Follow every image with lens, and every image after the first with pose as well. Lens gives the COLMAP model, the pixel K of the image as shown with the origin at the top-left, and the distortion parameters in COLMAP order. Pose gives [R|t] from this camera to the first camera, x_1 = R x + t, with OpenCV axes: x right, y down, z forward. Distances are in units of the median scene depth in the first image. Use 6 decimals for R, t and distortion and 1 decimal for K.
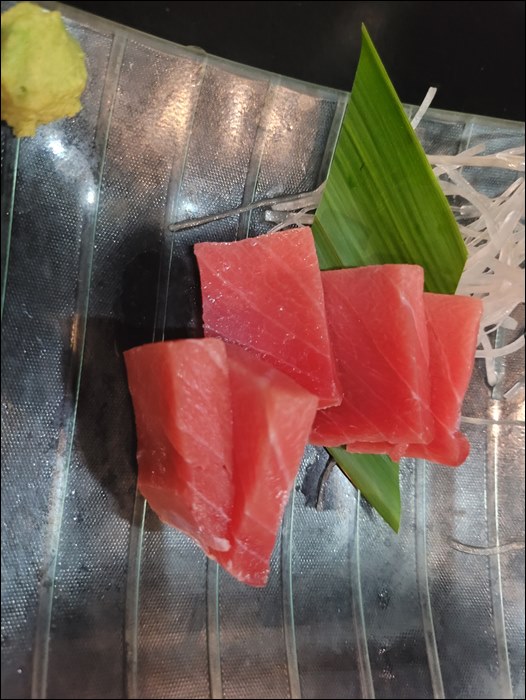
lens RADIAL K [[532.8, 0, 263.0], [0, 532.8, 350.0], [0, 0, 1]] dist [-0.007193, -0.008122]
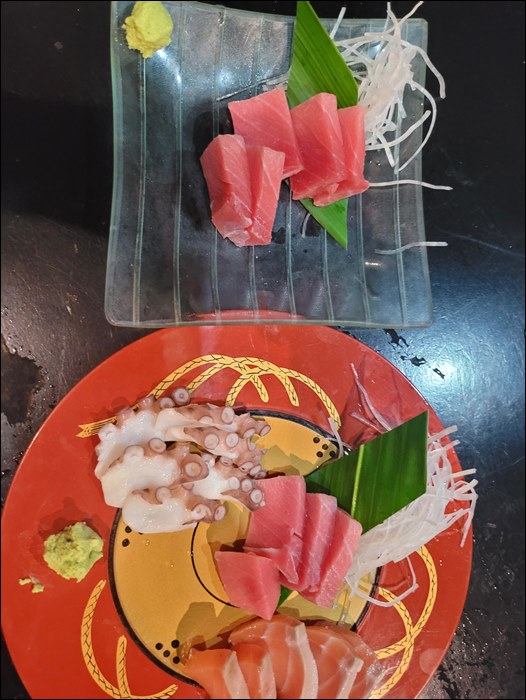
lens RADIAL K [[507.4, 0, 263.0], [0, 507.4, 350.0], [0, 0, 1]] dist [-0.005971, -0.008241]
pose [[0.988900, -0.075237, -0.128128, 0.192768], [0.083954, 0.994410, 0.064038, 0.667638], [0.122593, -0.074084, 0.989688, -1.047526]]
